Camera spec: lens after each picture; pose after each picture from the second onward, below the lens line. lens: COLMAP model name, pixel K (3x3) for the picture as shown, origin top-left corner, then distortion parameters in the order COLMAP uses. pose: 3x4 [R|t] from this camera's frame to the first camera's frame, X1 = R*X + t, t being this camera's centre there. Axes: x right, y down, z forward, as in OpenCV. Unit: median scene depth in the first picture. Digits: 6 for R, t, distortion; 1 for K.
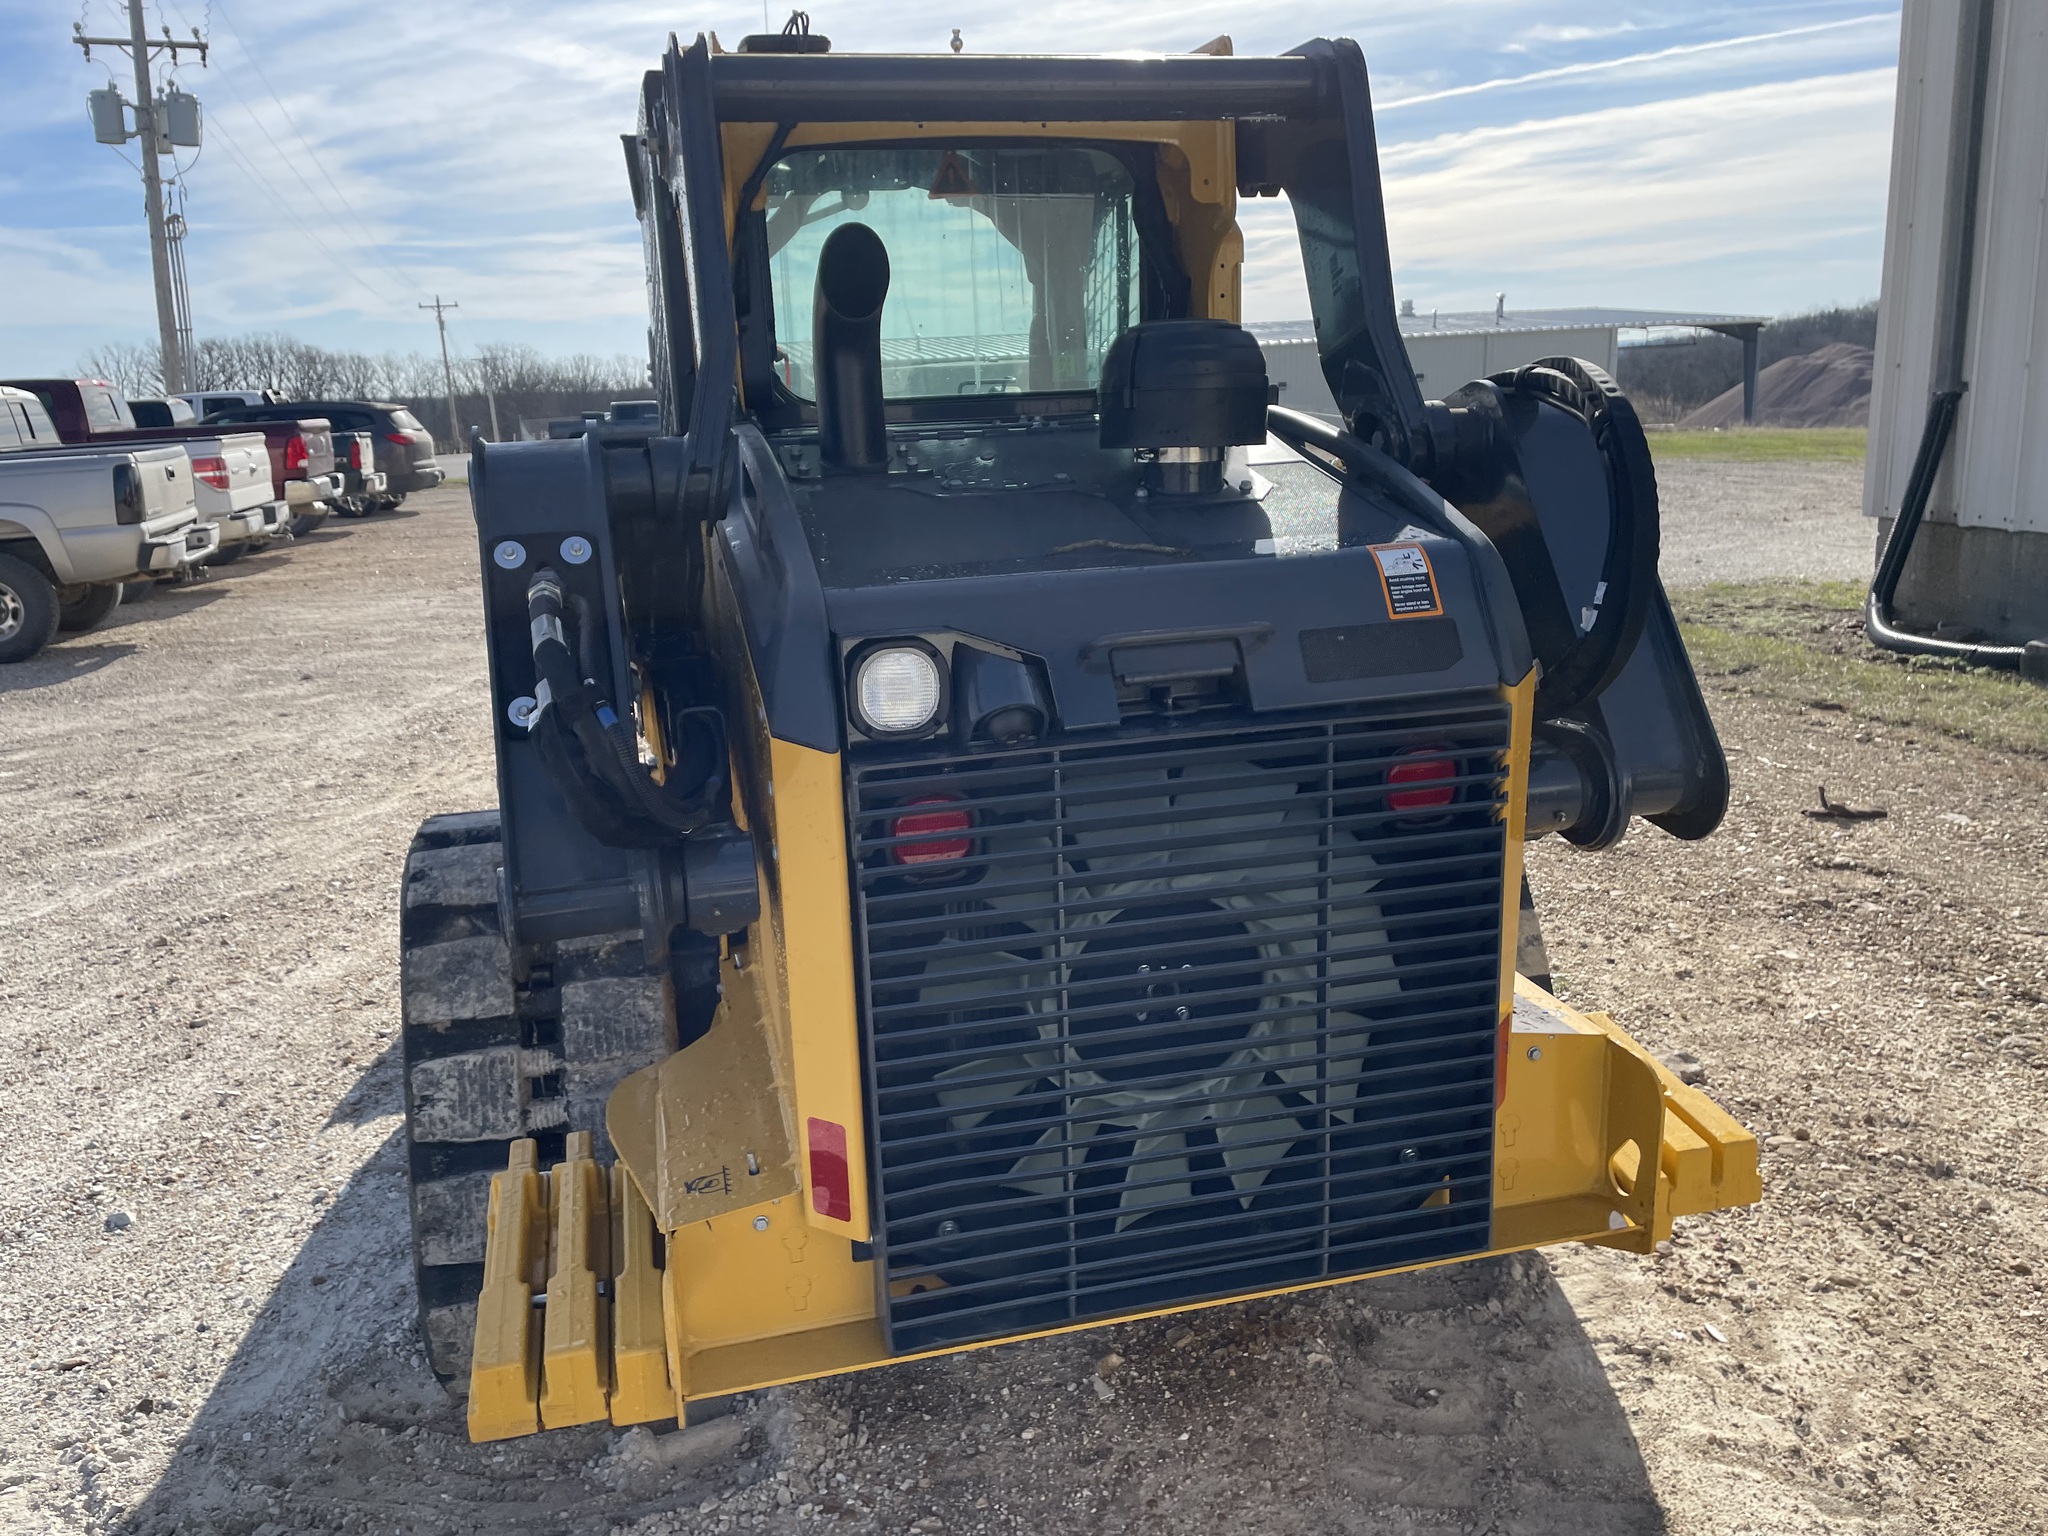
lens RADIAL K [[1546.1, 0, 991.0], [0, 1546.1, 765.8], [0, 0, 1]] dist [0.095897, -0.125302]
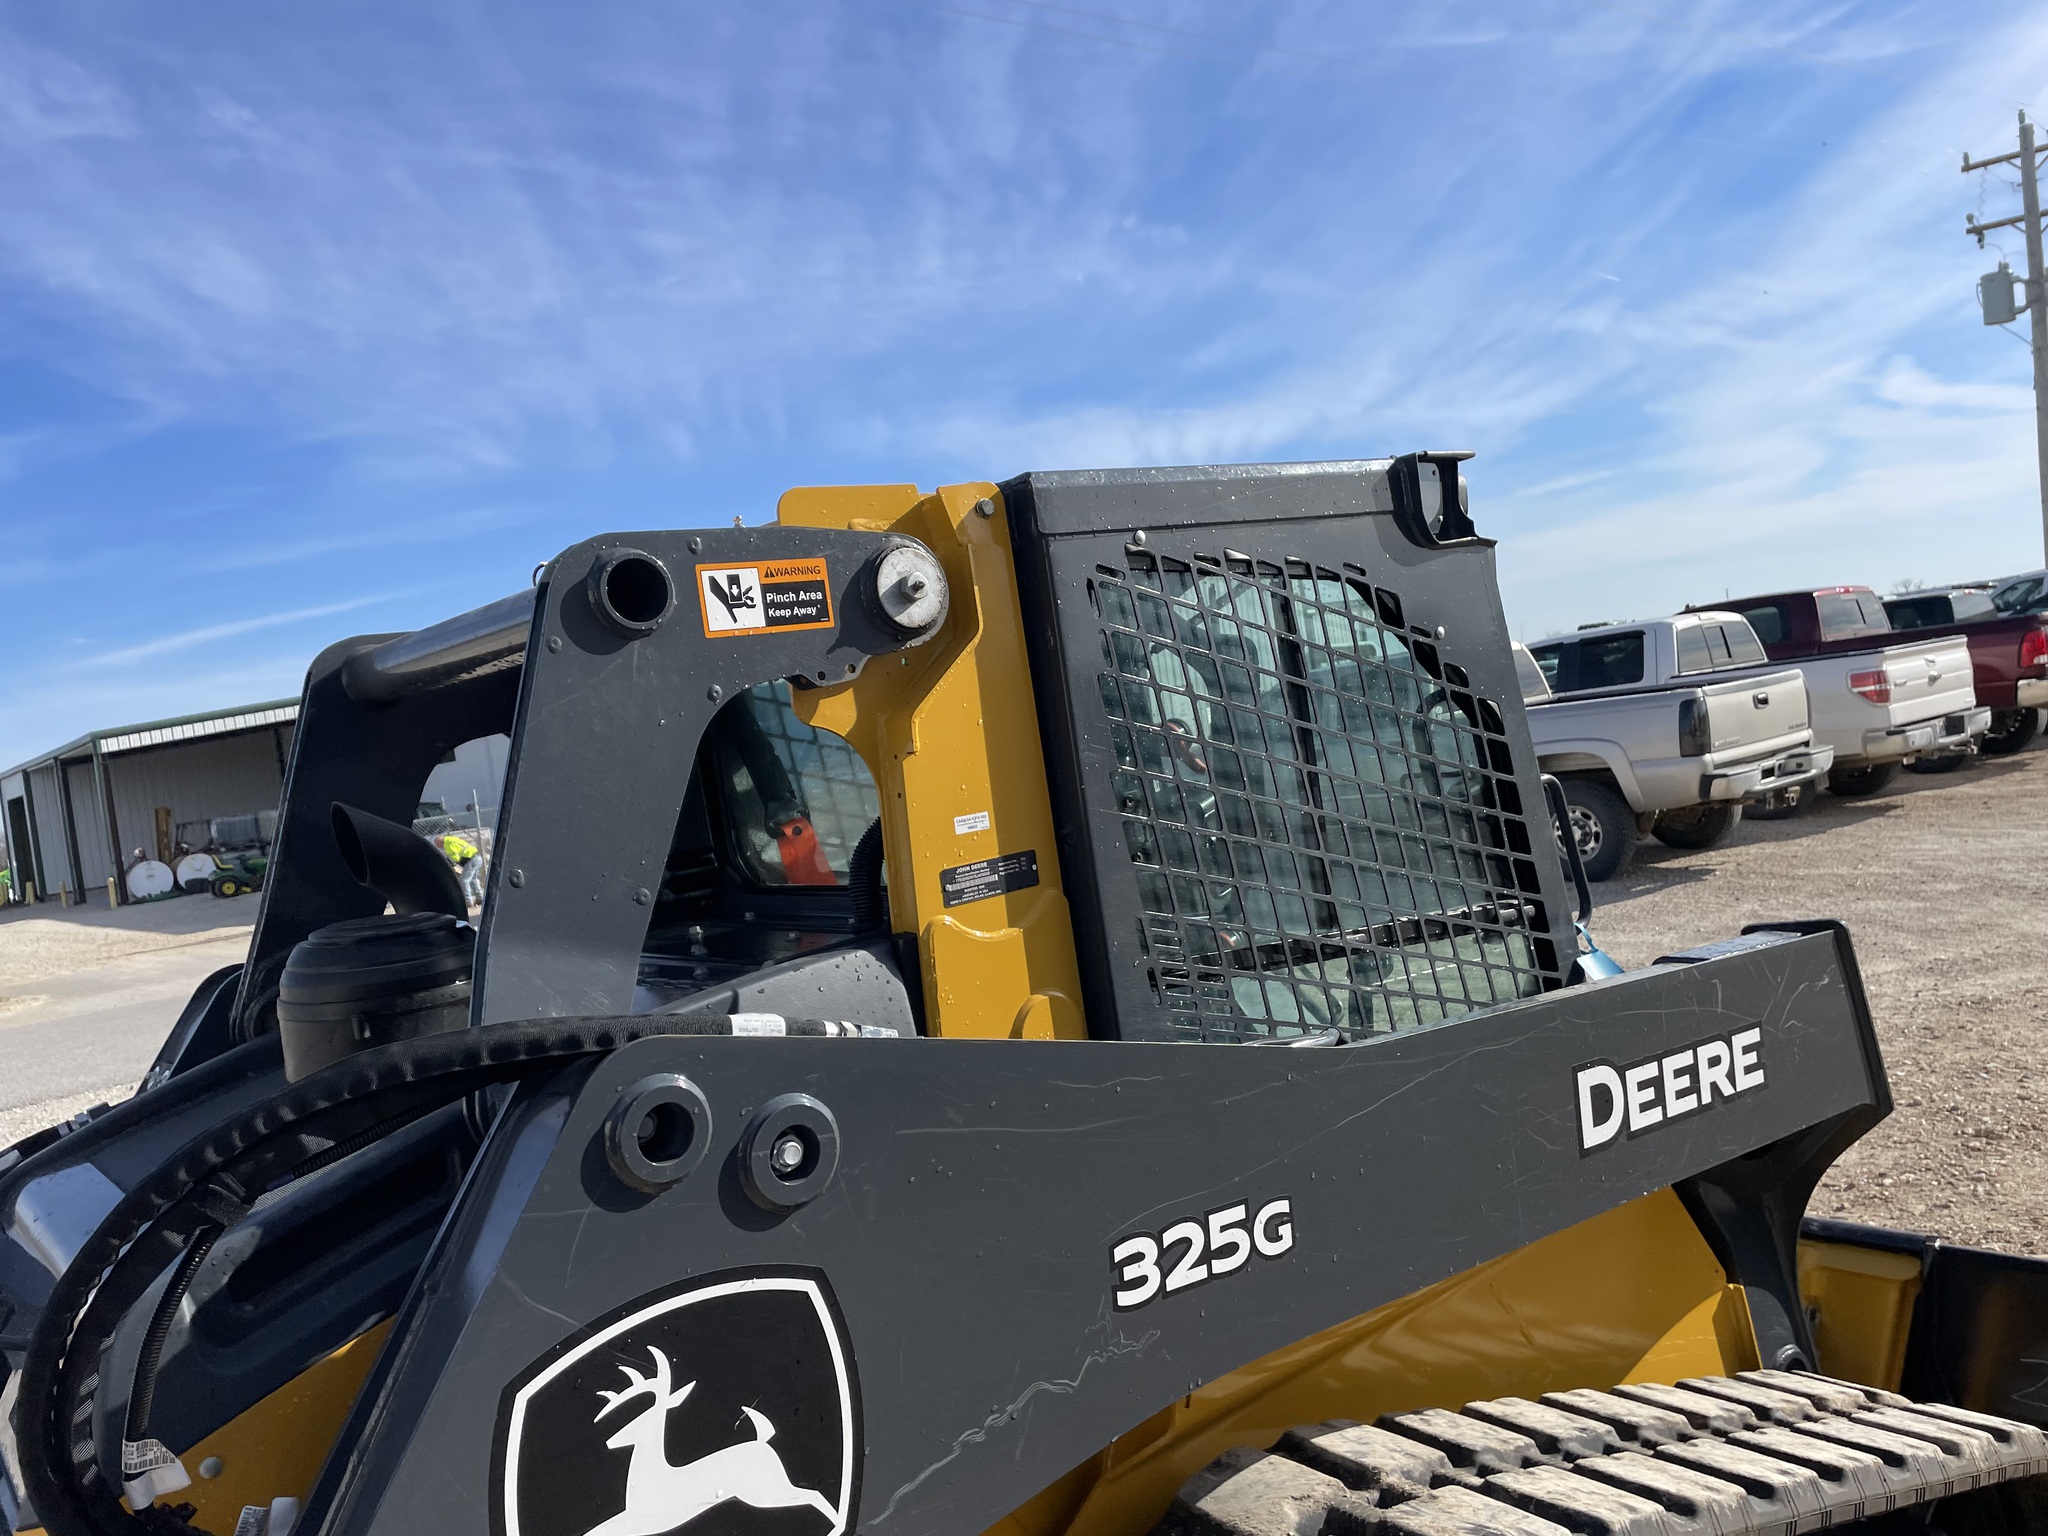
lens RADIAL K [[1540.0, 0, 1006.7], [0, 1540.0, 740.6], [0, 0, 1]] dist [0.091672, -0.118174]
pose [[0.420084, 0.002542, -0.907482, 0.846216], [-0.106442, 0.993231, -0.046491, -0.308155], [0.901221, 0.116124, 0.417511, 0.763951]]
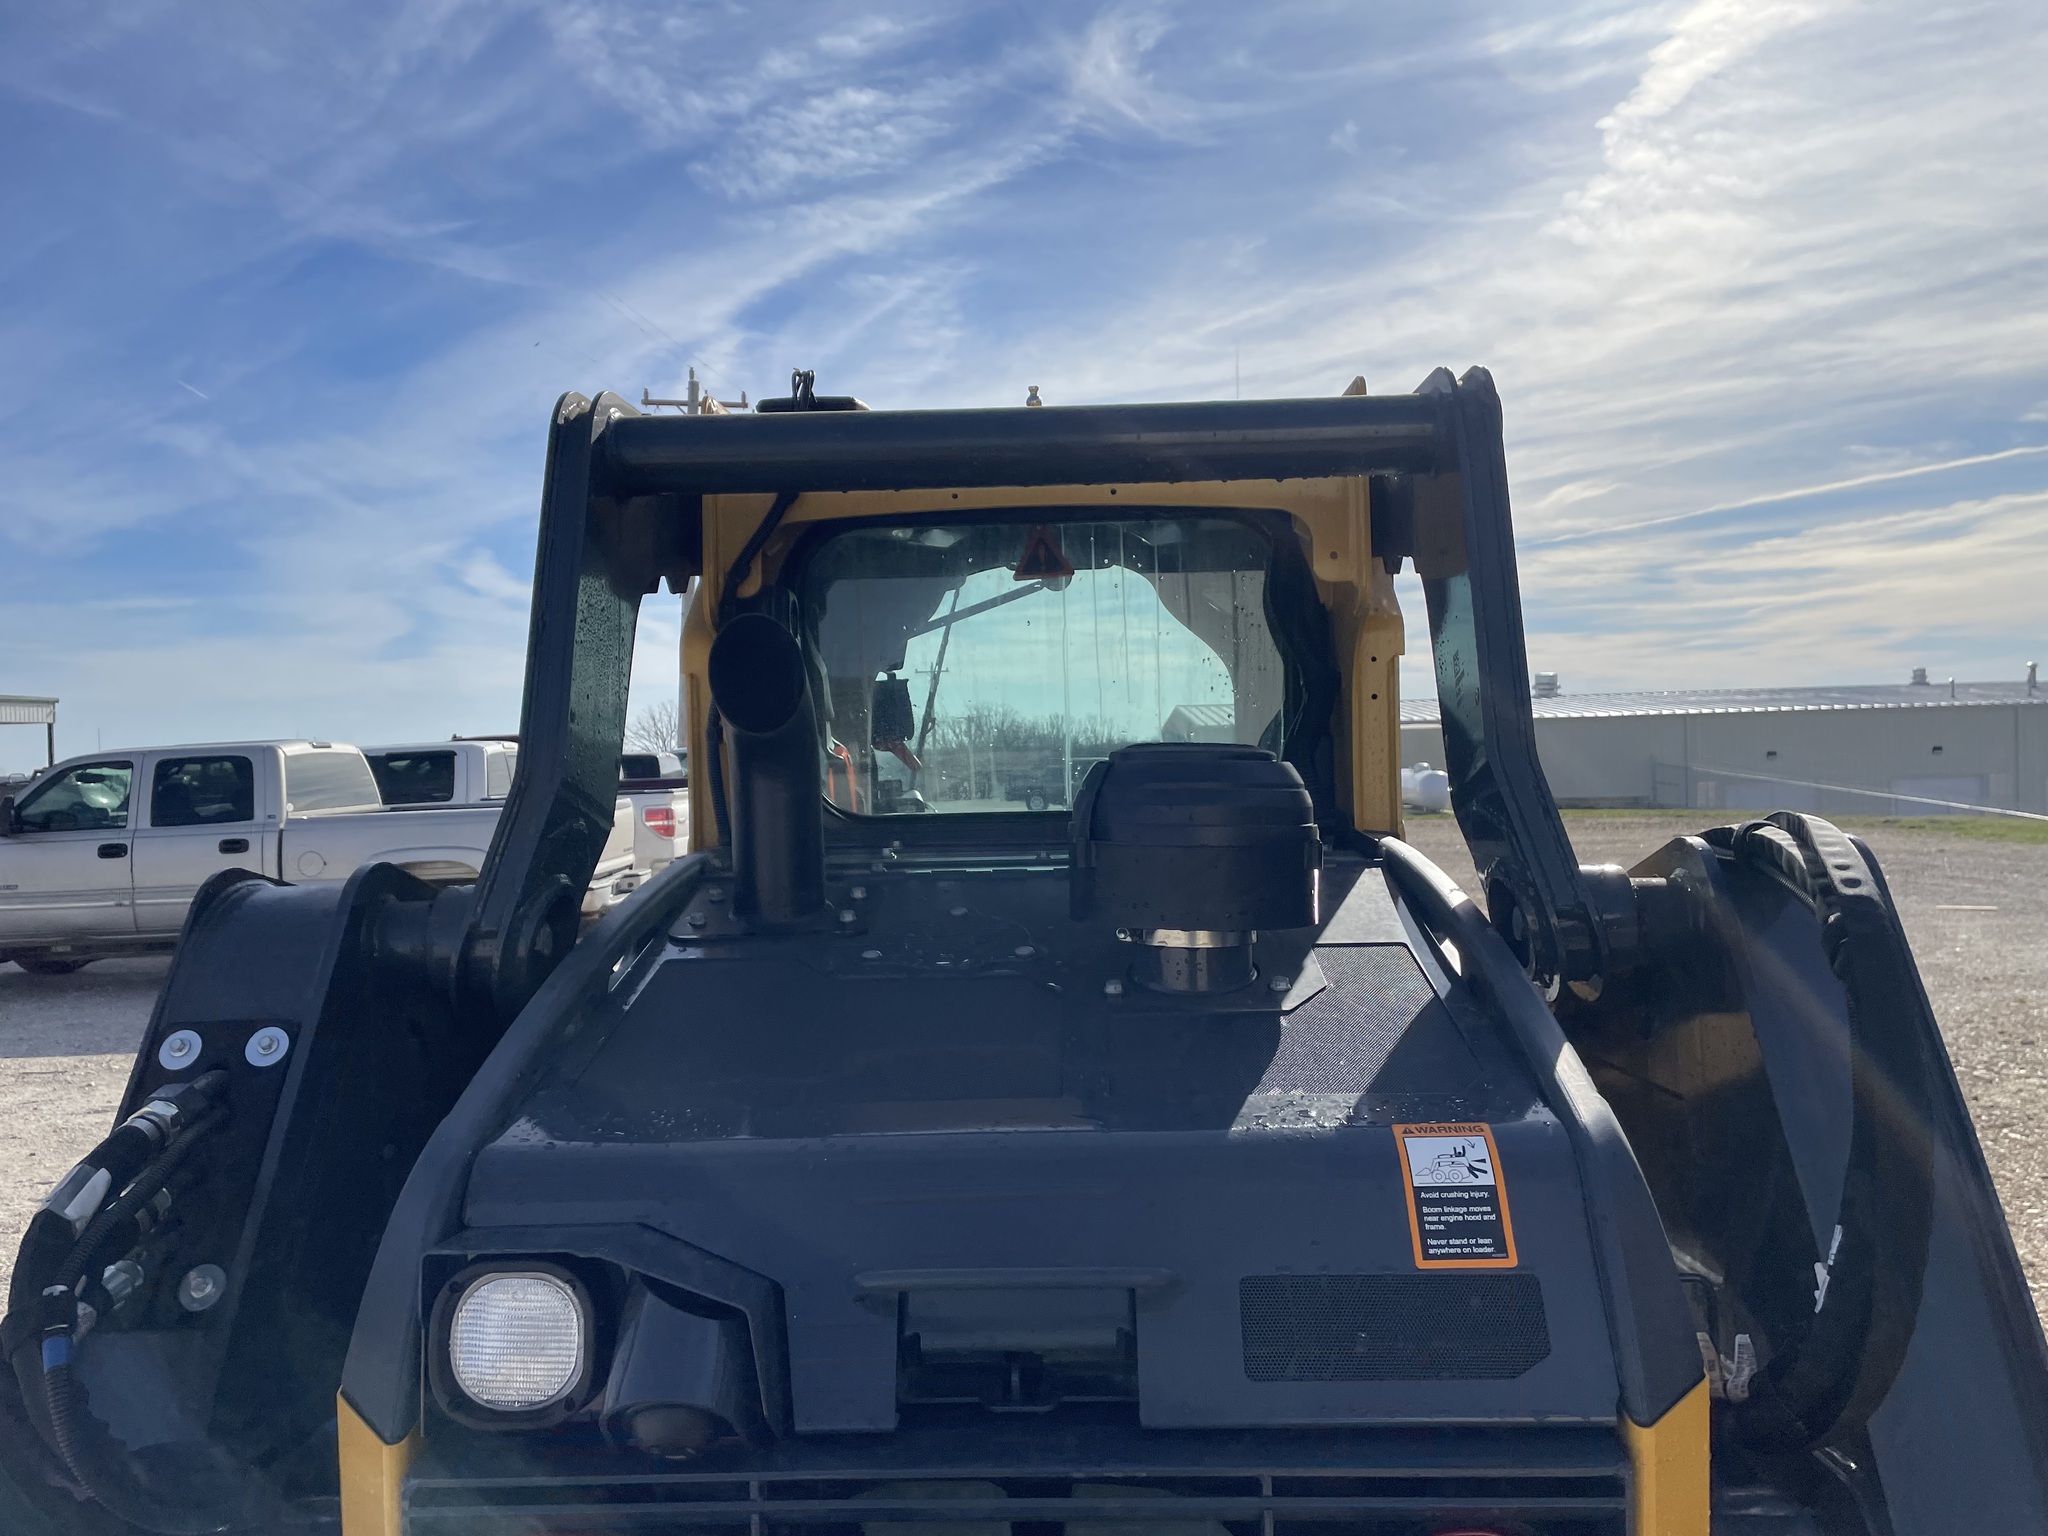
lens RADIAL K [[1550.1, 0, 1028.8], [0, 1550.1, 761.5], [0, 0, 1]] dist [0.088130, -0.126148]
pose [[0.963658, 0.020624, -0.266340, 0.191985], [-0.080006, 0.973532, -0.214089, -0.100448], [0.254876, 0.227618, 0.939802, 0.269901]]
